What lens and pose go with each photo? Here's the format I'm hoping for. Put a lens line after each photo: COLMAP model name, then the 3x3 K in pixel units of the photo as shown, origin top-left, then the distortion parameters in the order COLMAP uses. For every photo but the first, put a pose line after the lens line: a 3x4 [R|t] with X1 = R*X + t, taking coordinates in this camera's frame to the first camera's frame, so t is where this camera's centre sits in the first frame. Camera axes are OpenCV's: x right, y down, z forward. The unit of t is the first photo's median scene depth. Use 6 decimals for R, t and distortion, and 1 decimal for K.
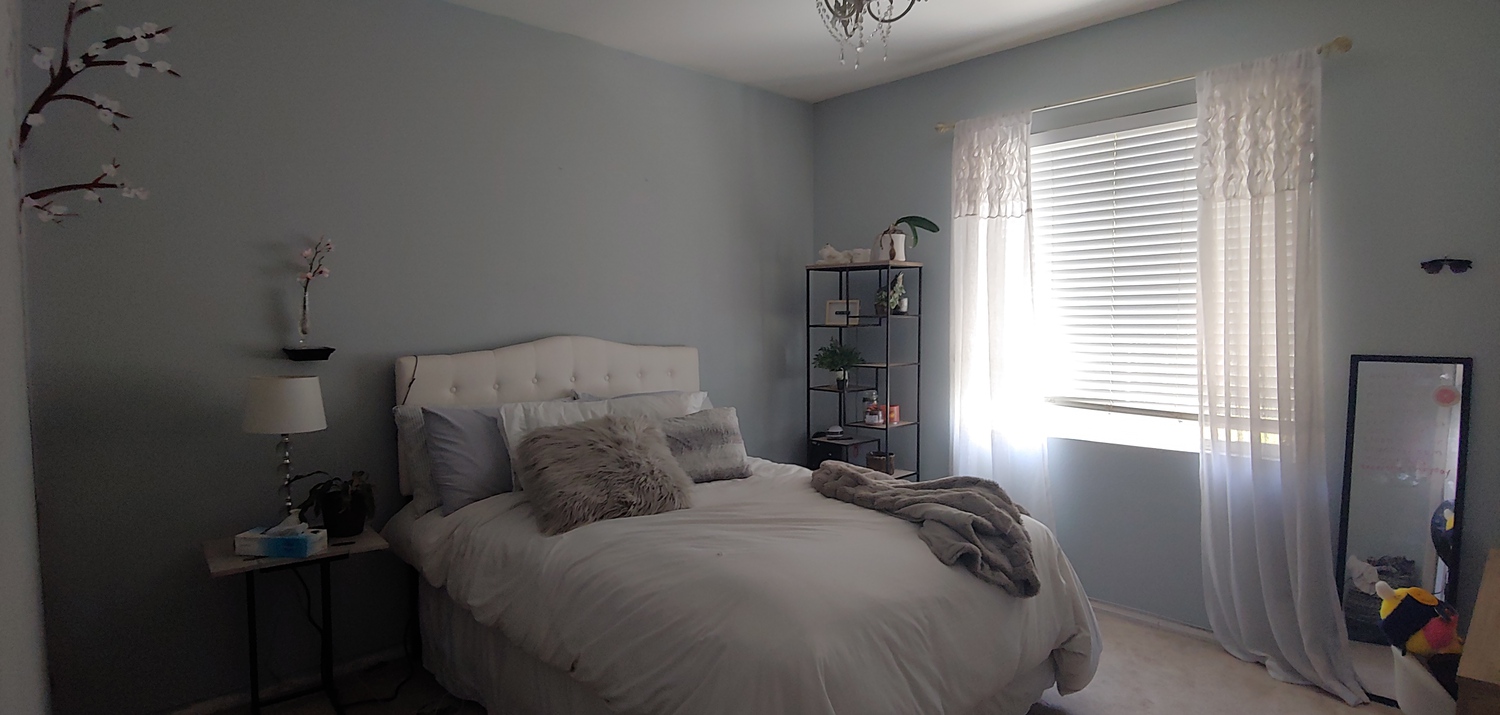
lens RADIAL K [[753.2, 0, 753.3], [0, 753.2, 356.4], [0, 0, 1]] dist [-0.016611, -0.001982]
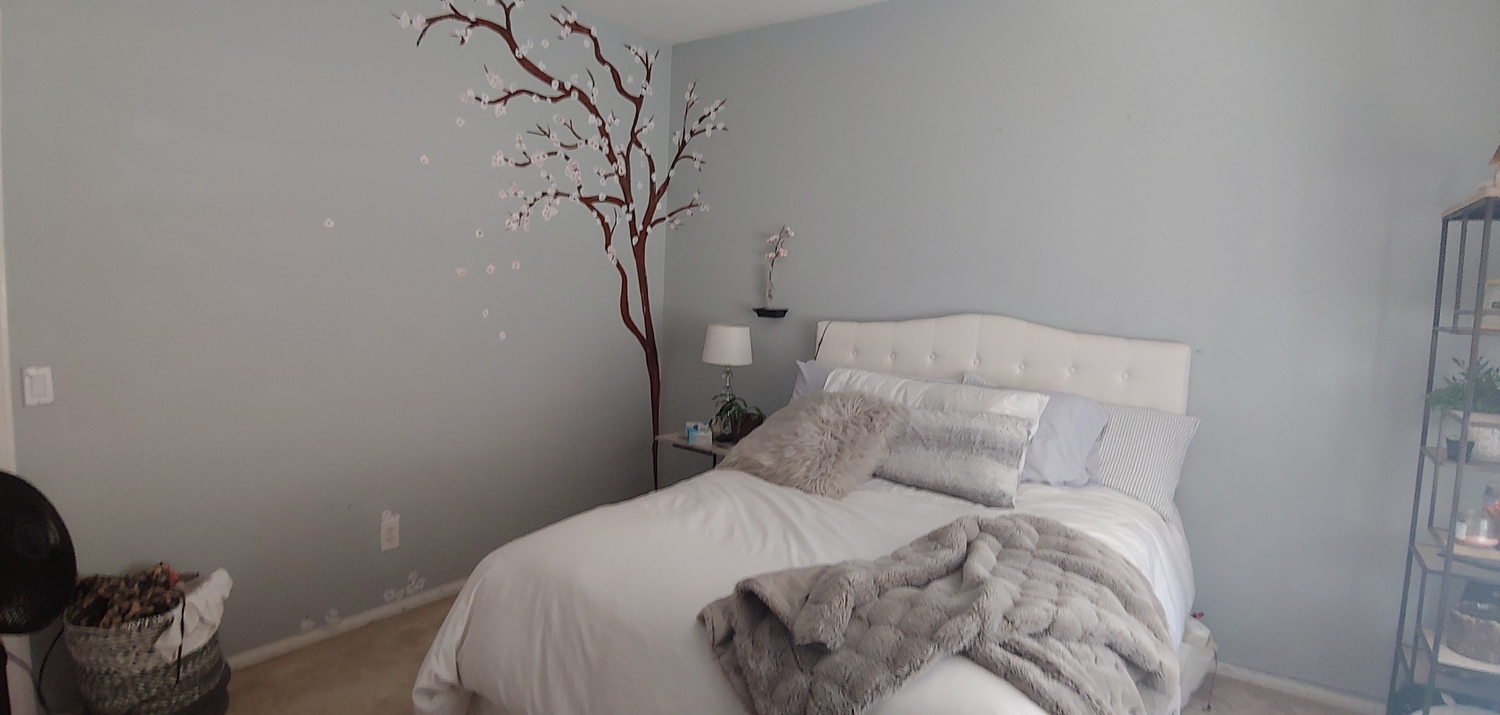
lens RADIAL K [[753.2, 0, 753.3], [0, 753.2, 356.4], [0, 0, 1]] dist [-0.016611, -0.001982]
pose [[0.212287, 0.110707, -0.970916, 0.865297], [-0.080994, 0.992137, 0.095418, -0.060235], [0.973845, 0.058383, 0.219585, 0.758671]]
